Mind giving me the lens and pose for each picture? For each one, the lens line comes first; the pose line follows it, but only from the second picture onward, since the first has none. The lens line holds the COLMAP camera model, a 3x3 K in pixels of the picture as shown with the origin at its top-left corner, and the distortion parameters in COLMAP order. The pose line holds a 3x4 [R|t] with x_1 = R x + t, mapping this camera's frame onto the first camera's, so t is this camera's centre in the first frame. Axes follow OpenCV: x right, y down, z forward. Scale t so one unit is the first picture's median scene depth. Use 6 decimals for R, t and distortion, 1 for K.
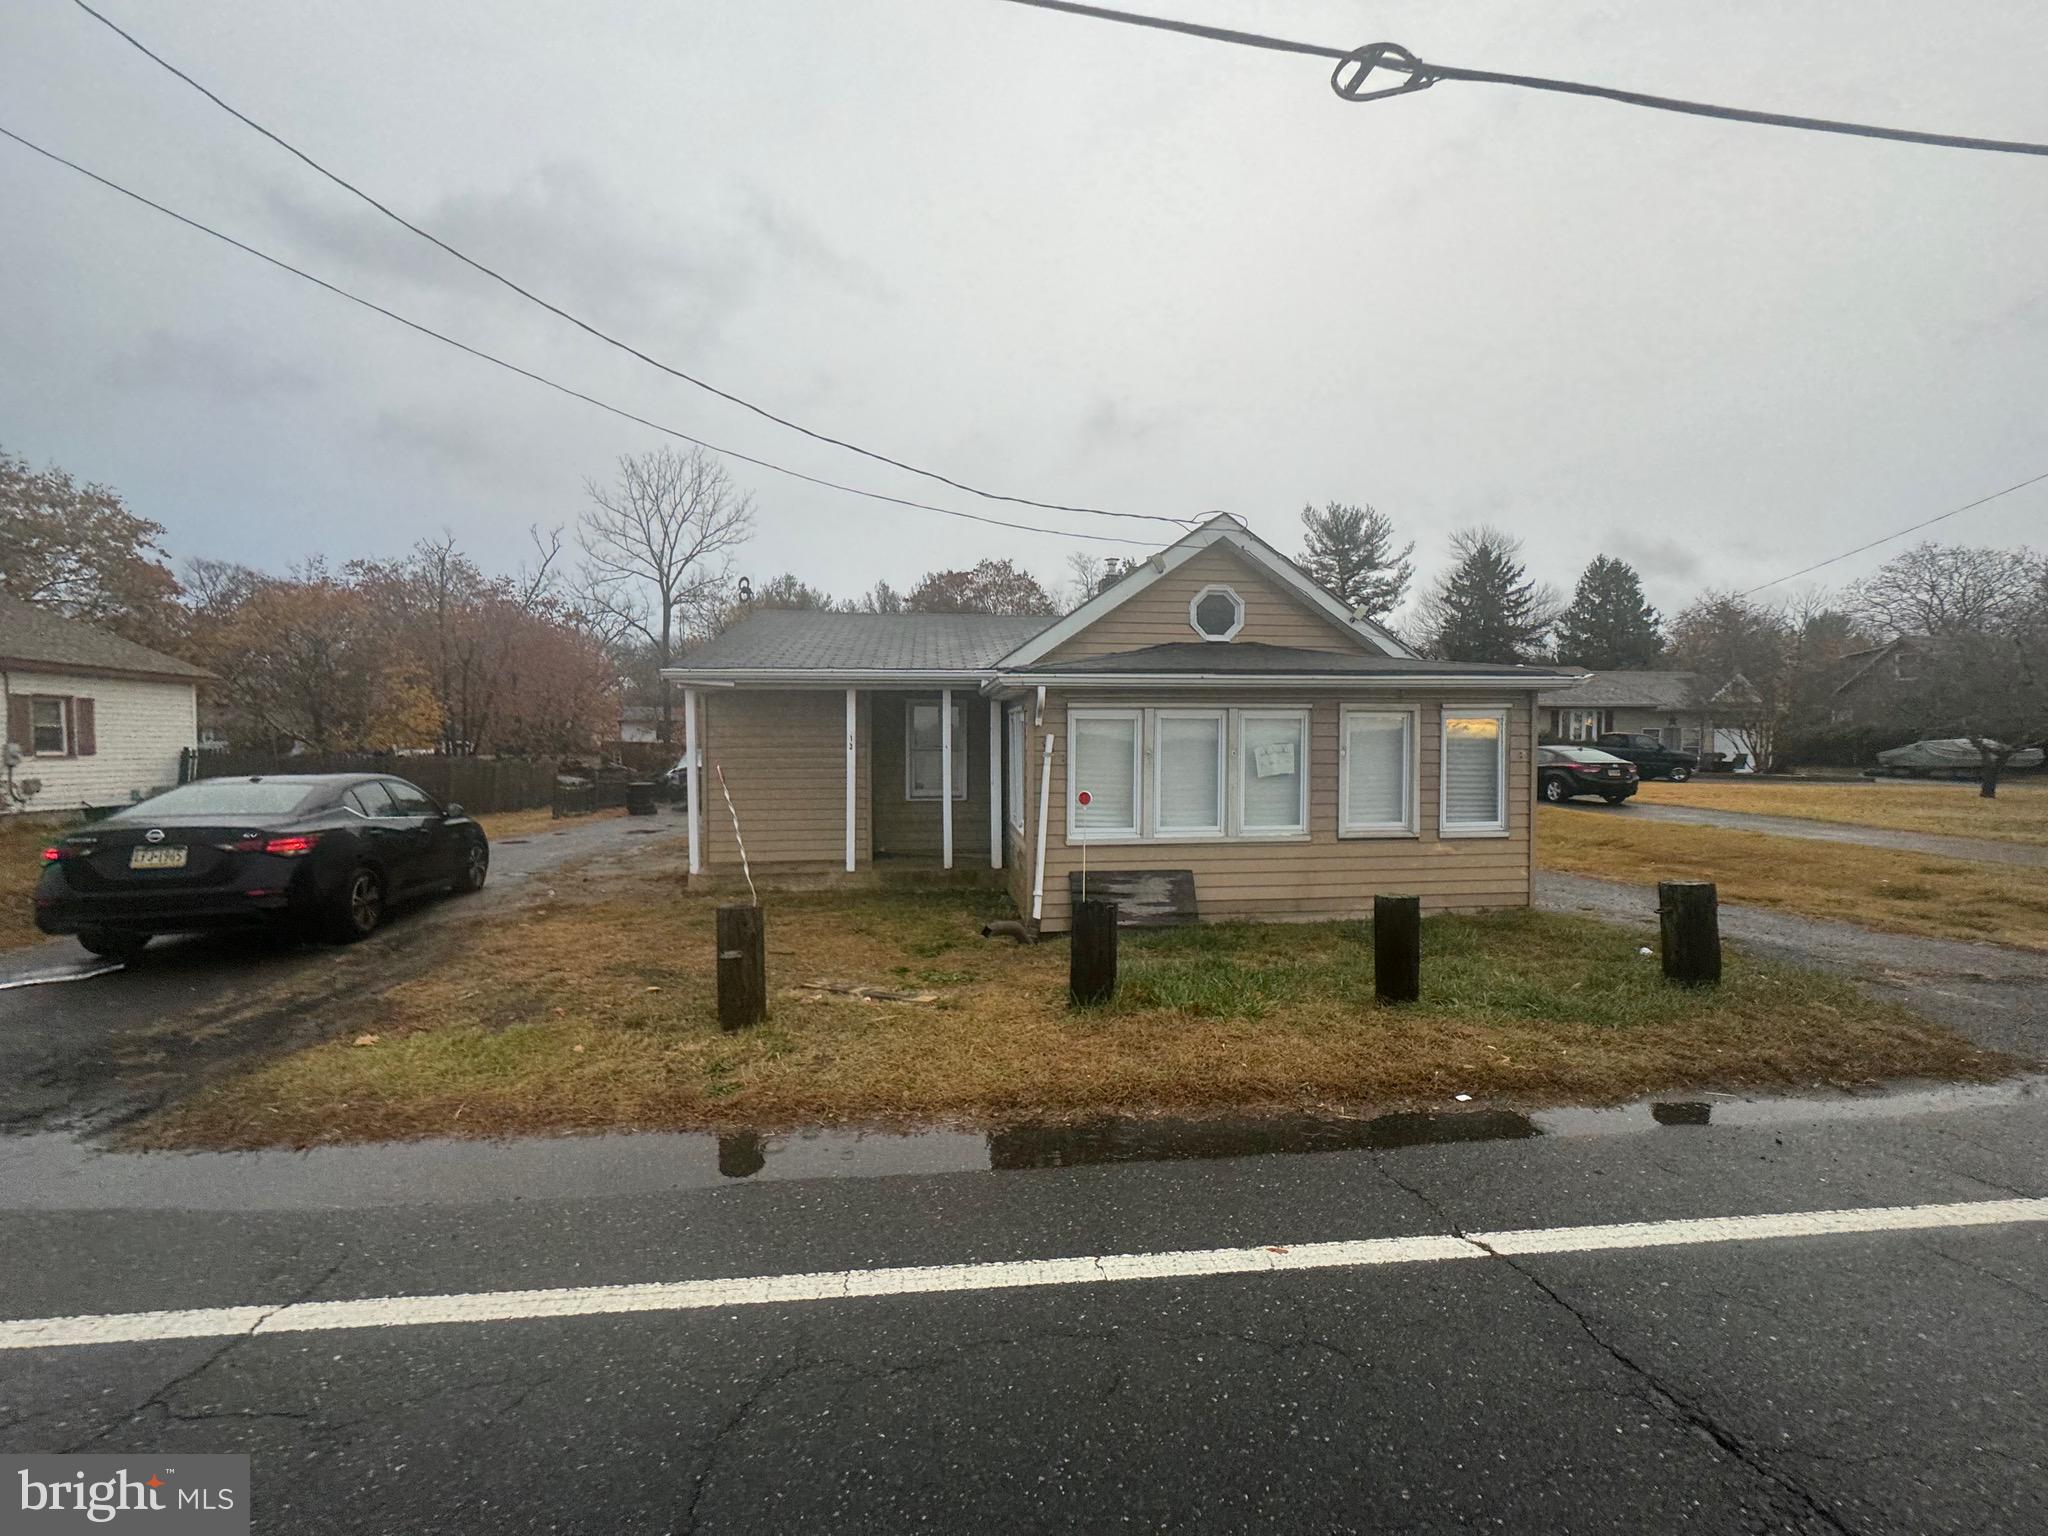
lens RADIAL K [[815.1, 0, 1020.6], [0, 815.1, 760.1], [0, 0, 1]] dist [-0.003158, 0.001126]
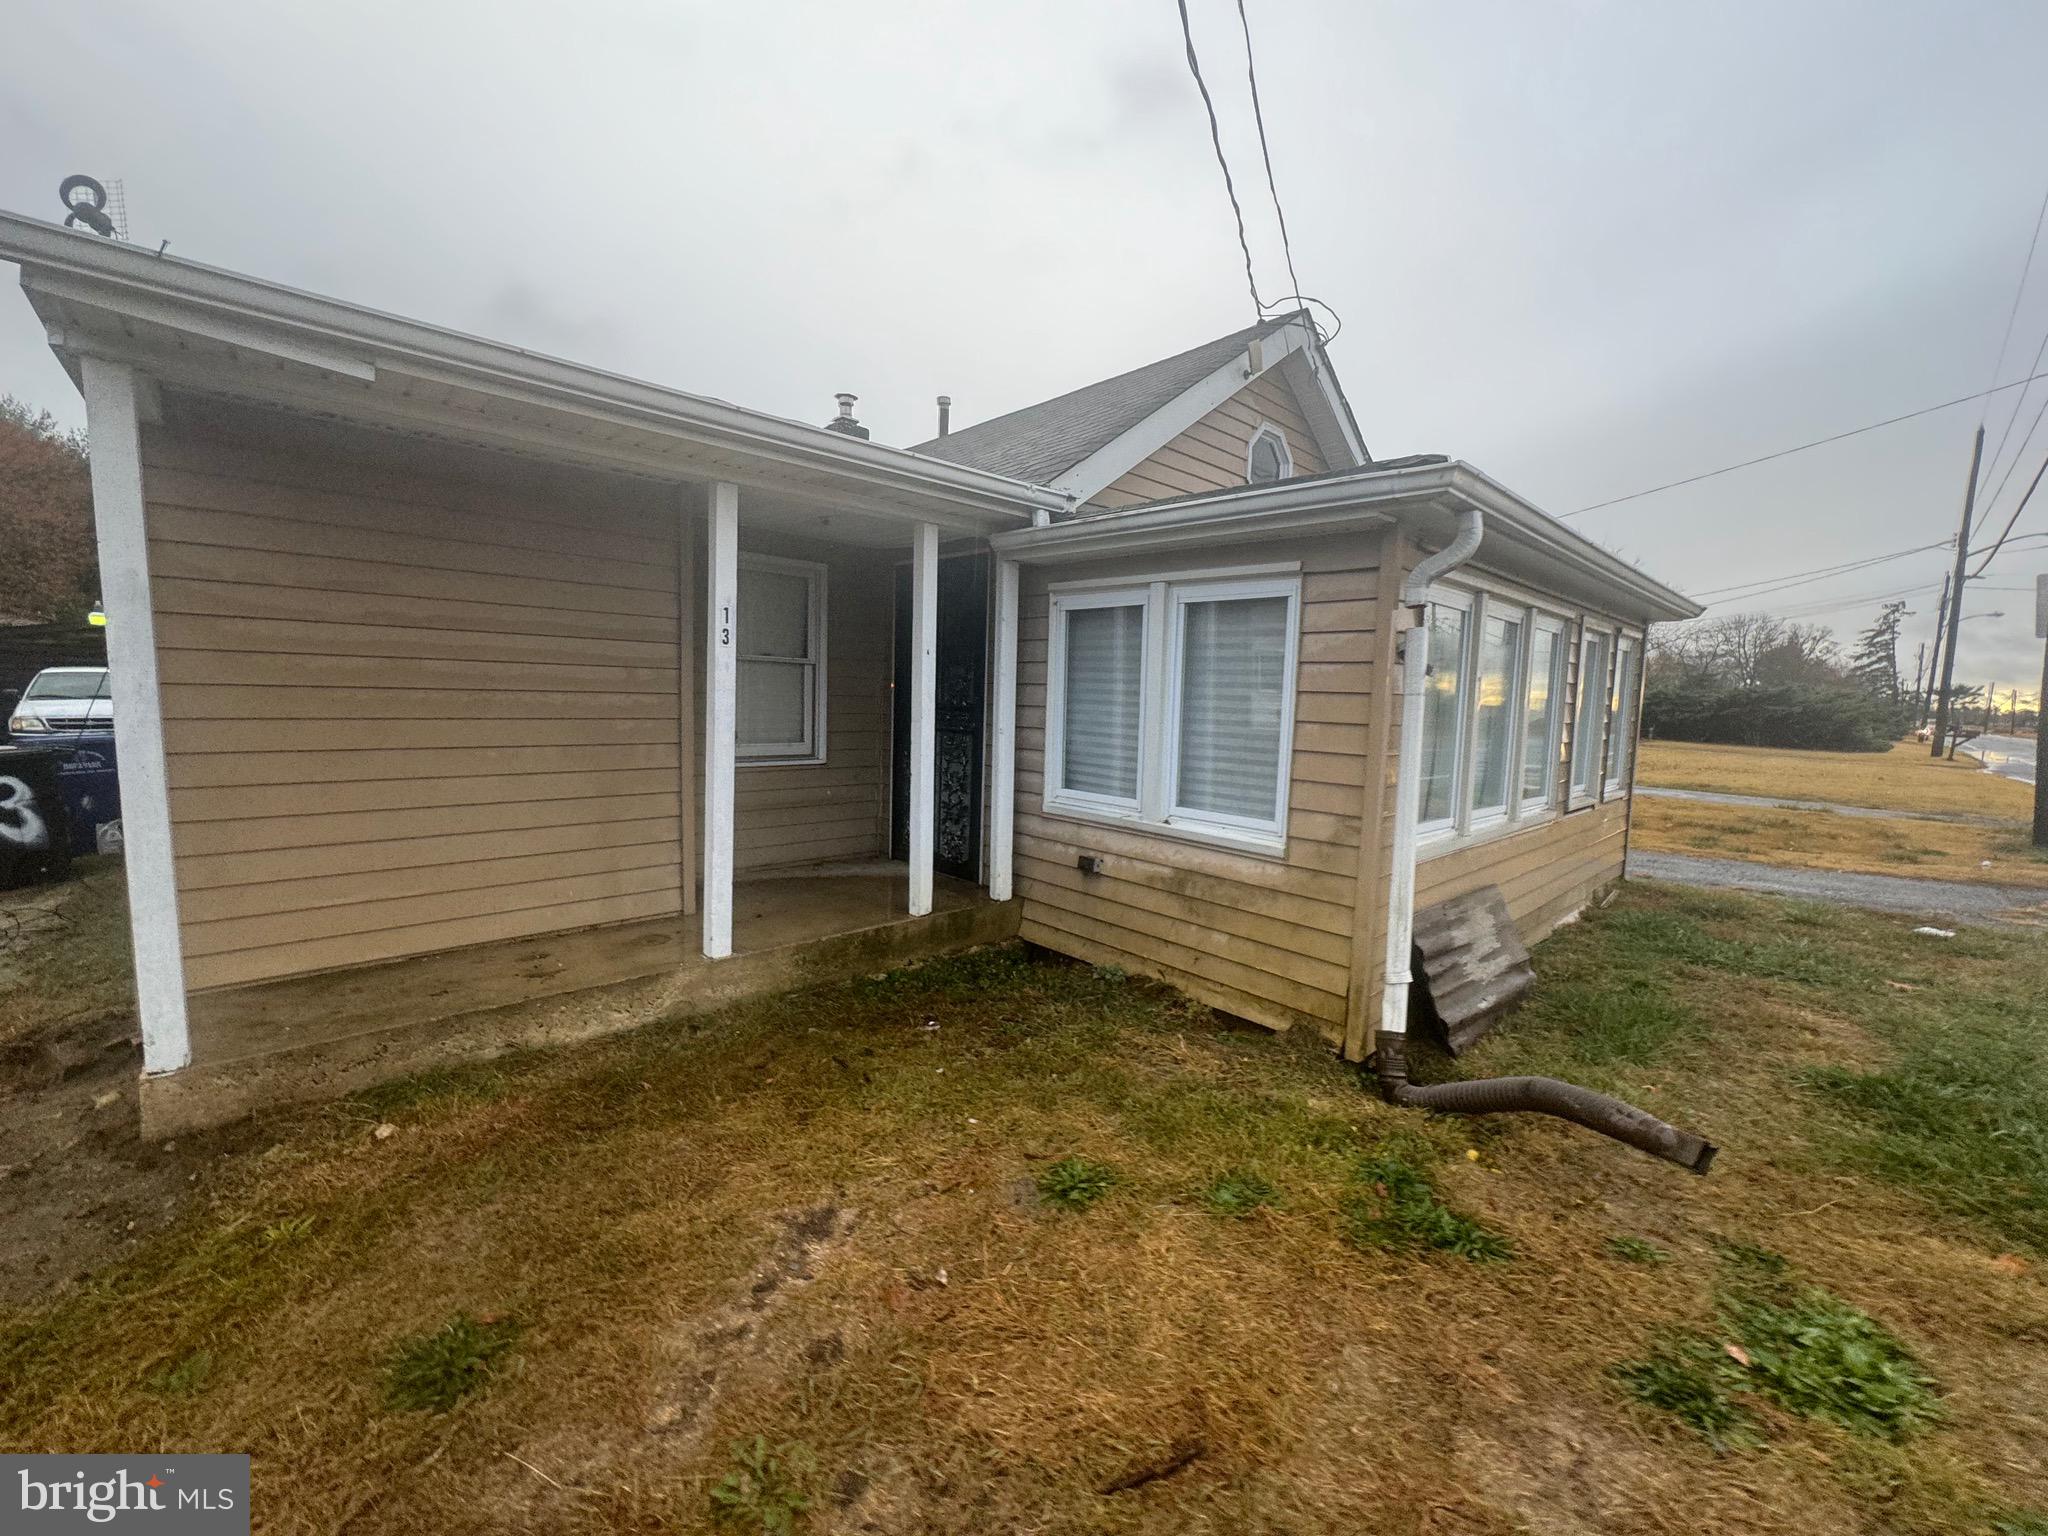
lens RADIAL K [[815.1, 0, 1019.8], [0, 815.1, 764.3], [0, 0, 1]] dist [-0.003158, 0.001126]
pose [[0.795608, -0.029093, 0.605112, -0.105715], [-0.018705, 0.997190, 0.072537, 0.003732], [-0.605523, -0.069030, 0.792829, 0.194936]]
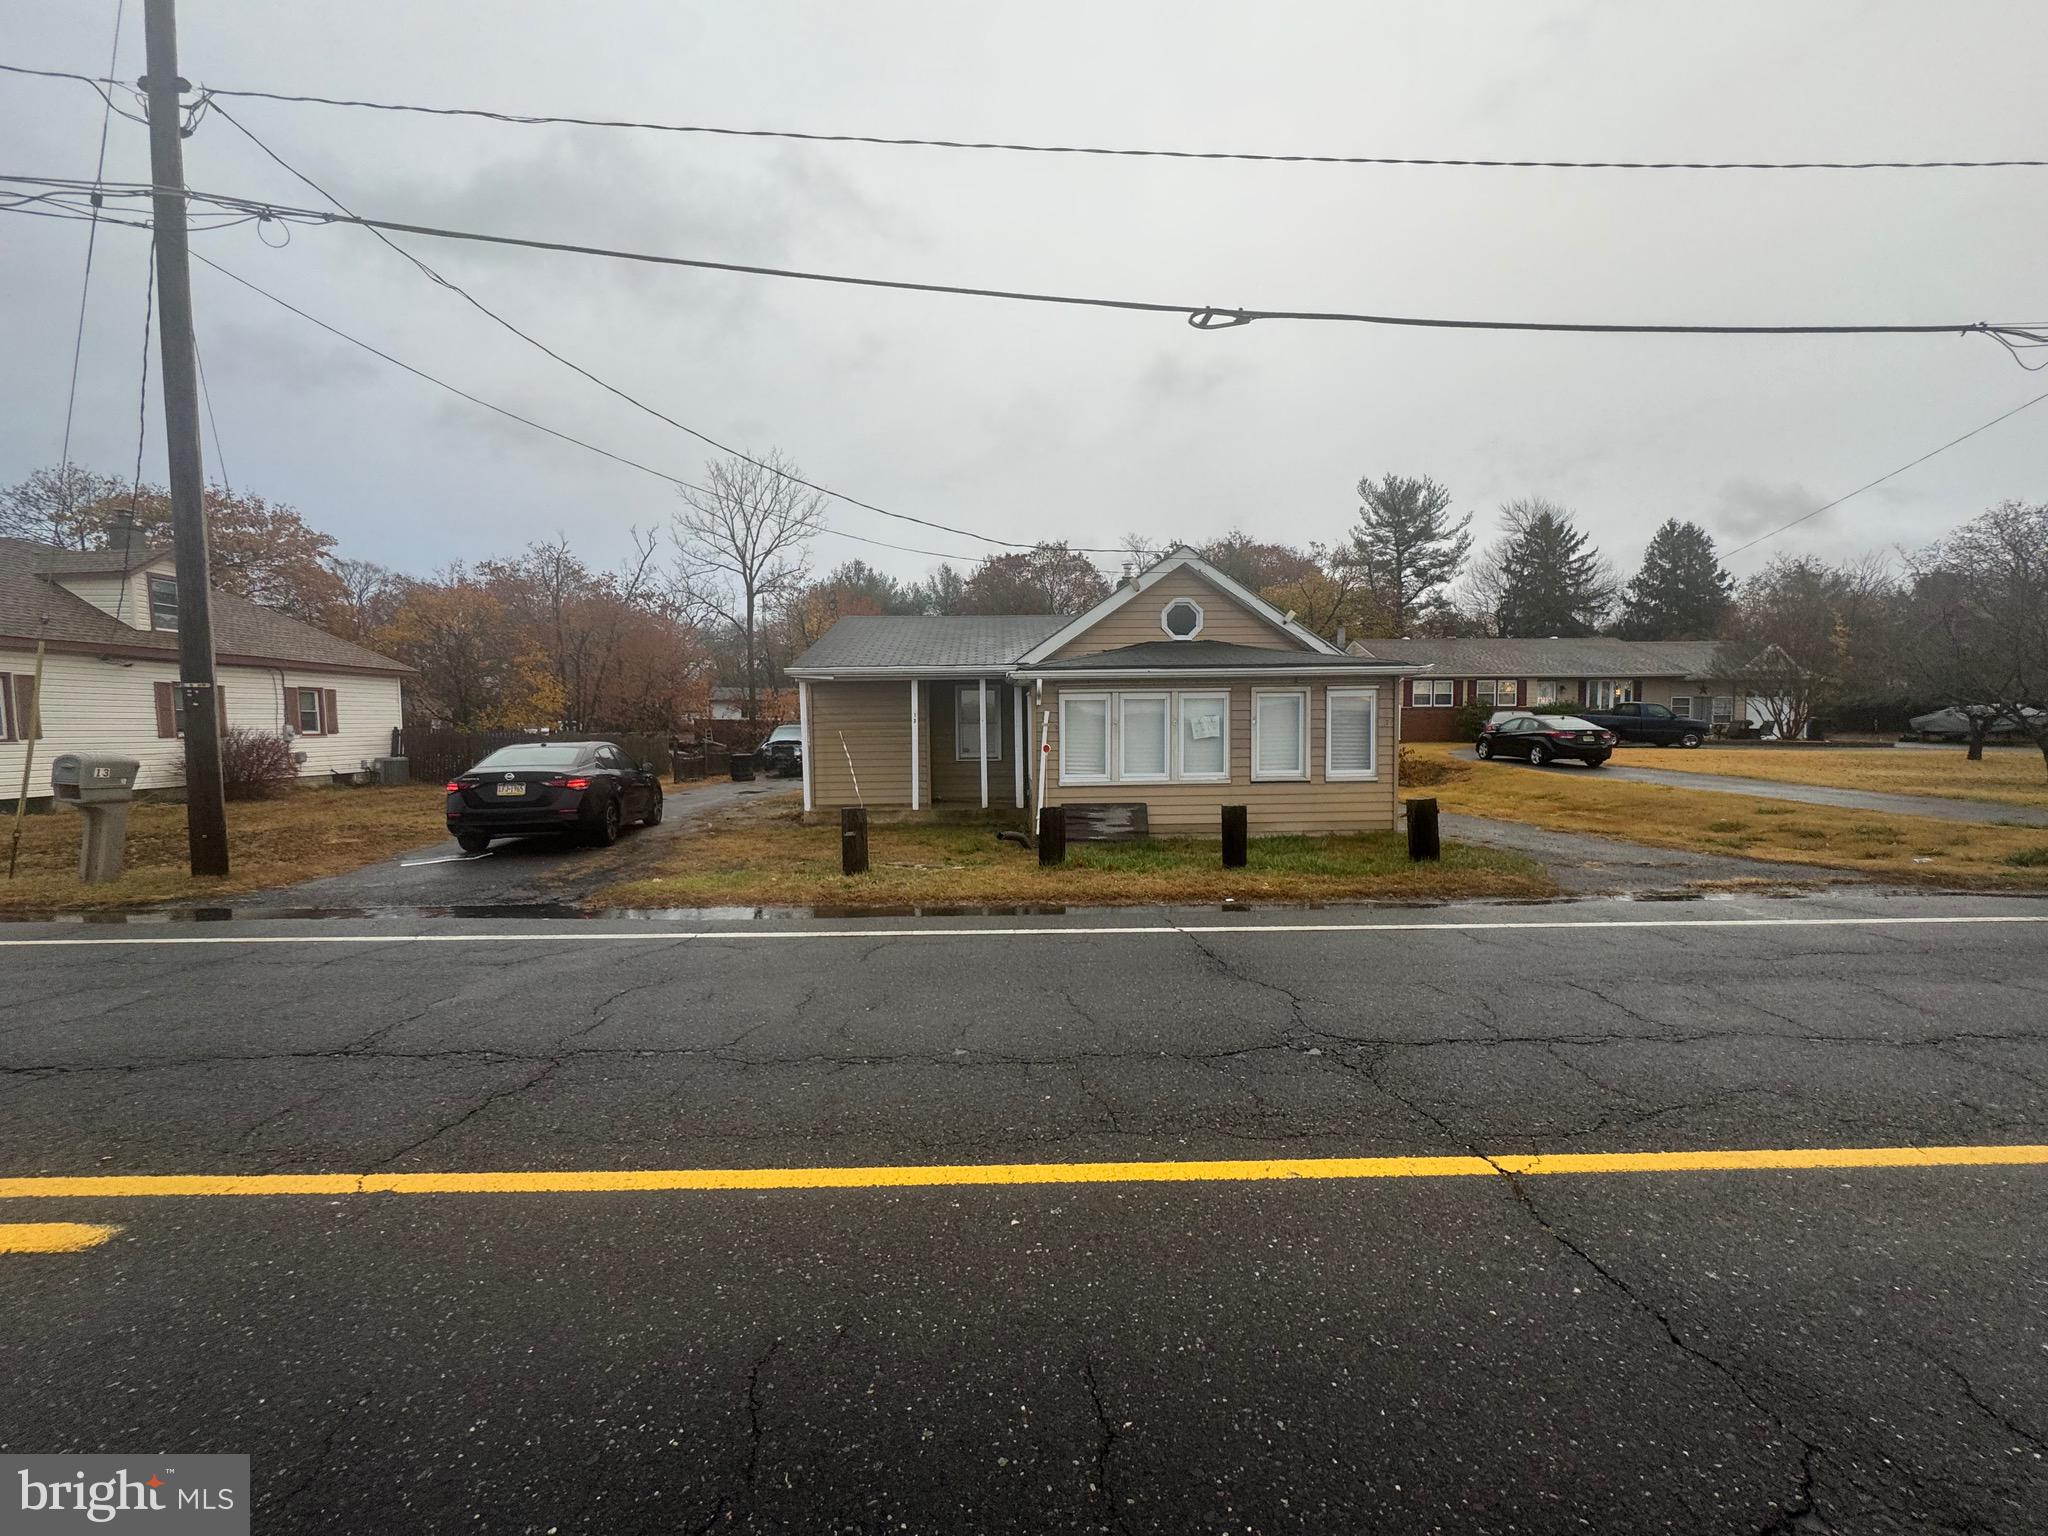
lens RADIAL K [[815.1, 0, 1019.5], [0, 815.1, 760.6], [0, 0, 1]] dist [-0.003158, 0.001126]
pose [[0.996684, -0.005309, -0.081198, 0.027067], [0.007854, 0.999487, 0.031053, 0.003090], [0.080991, -0.031588, 0.996214, -0.122267]]
